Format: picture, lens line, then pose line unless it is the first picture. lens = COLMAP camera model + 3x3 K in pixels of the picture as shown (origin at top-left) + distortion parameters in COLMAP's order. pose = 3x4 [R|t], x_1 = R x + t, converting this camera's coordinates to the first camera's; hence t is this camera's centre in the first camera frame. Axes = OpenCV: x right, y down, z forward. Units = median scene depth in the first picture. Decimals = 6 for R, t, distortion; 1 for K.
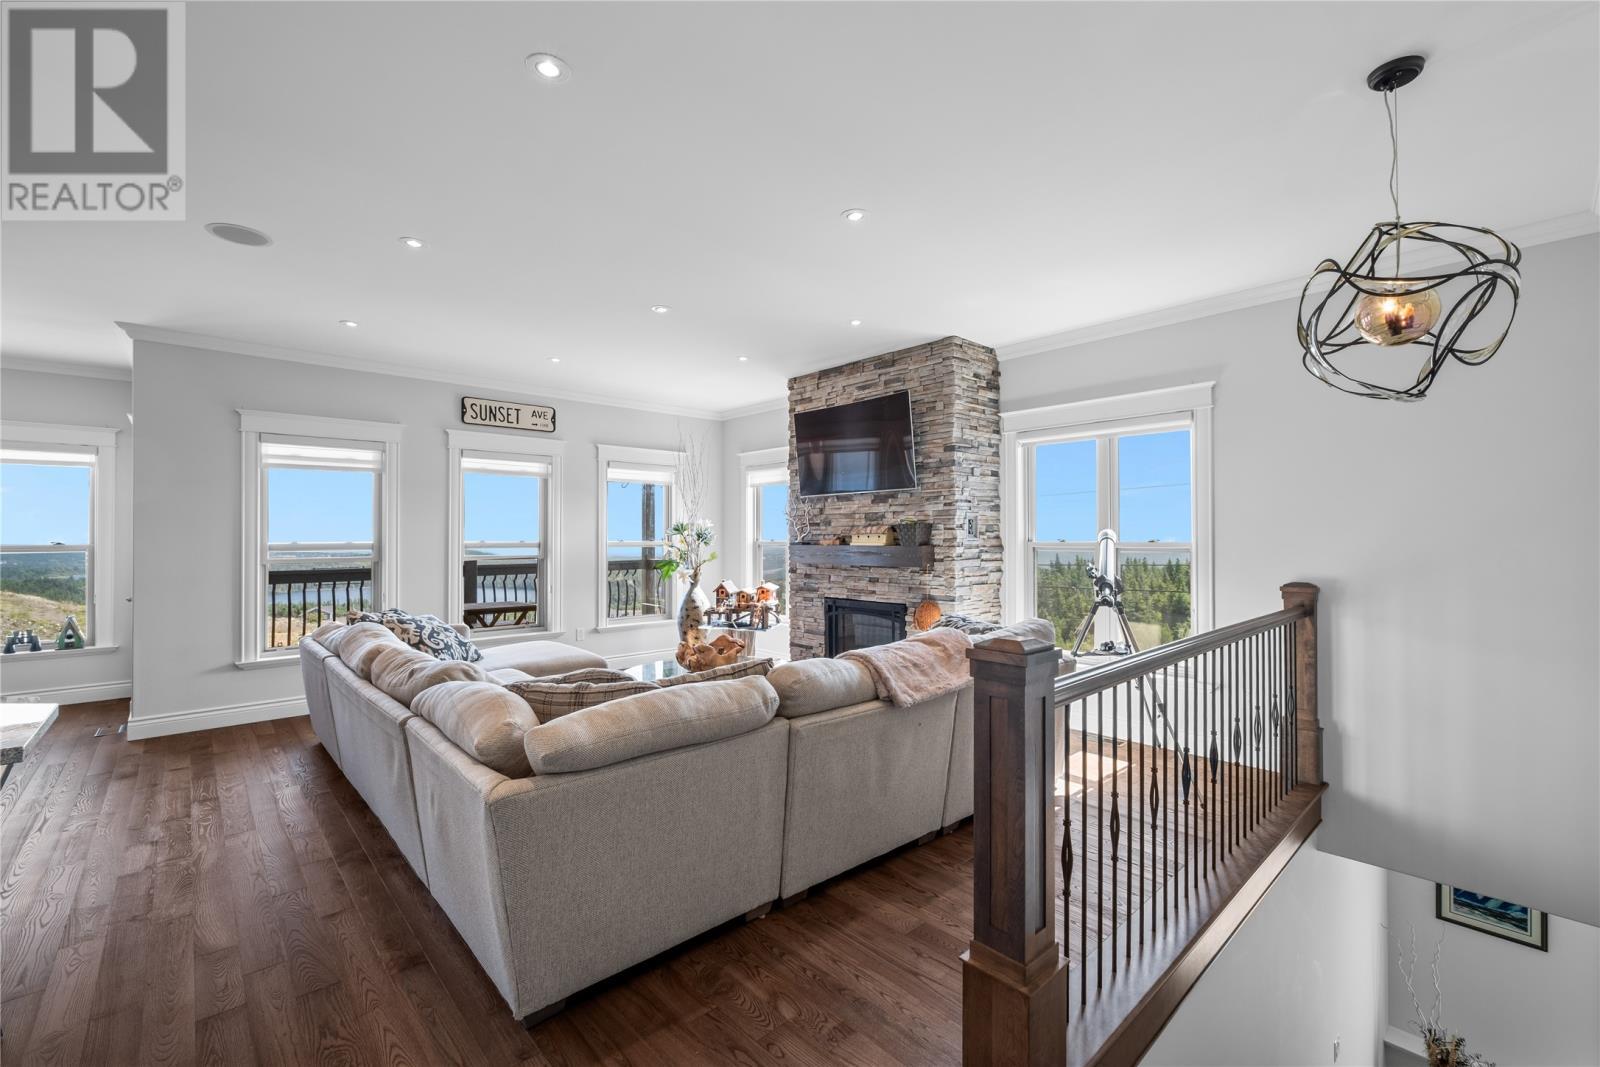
lens RADIAL K [[676.8, 0, 799.0], [0, 676.8, 531.7], [0, 0, 1]] dist [-0.004227, 0.000958]
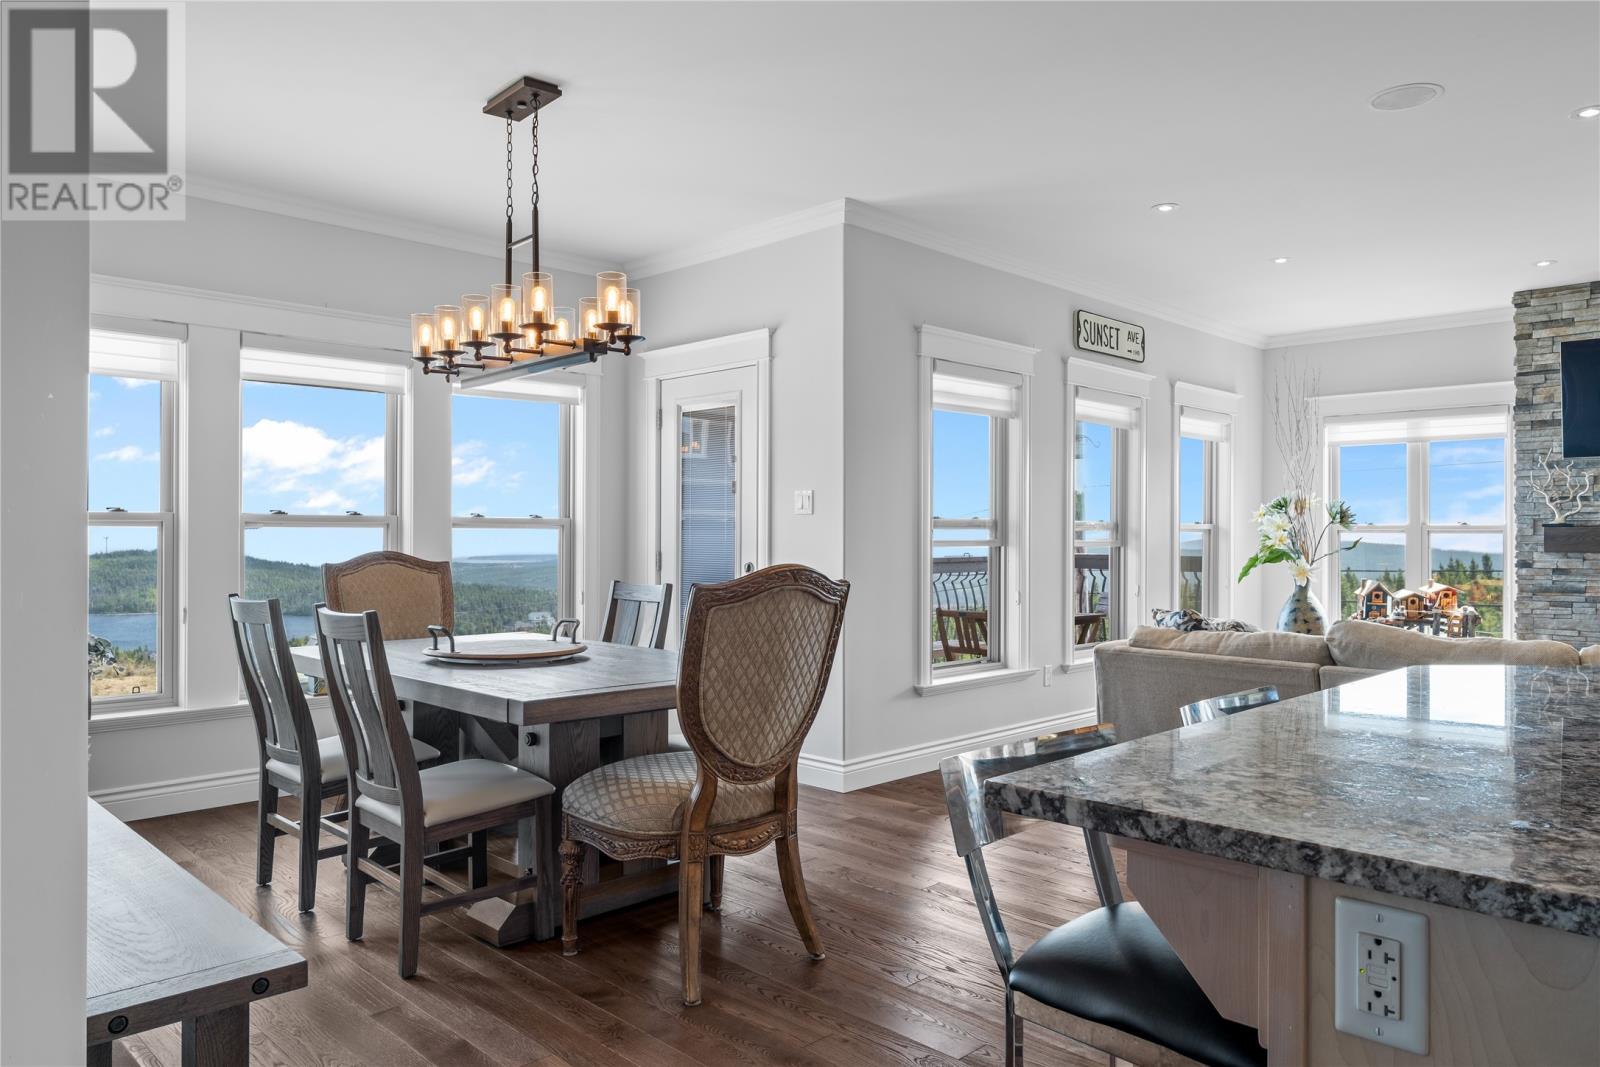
lens RADIAL K [[1087.2, 0, 800.7], [0, 1087.2, 535.9], [0, 0, 1]] dist [-0.002845, -0.001373]
pose [[0.999153, 0.006542, 0.040621, -0.808159], [-0.006940, 0.999929, 0.009655, 0.022174], [-0.040555, -0.009929, 0.999128, -0.099176]]
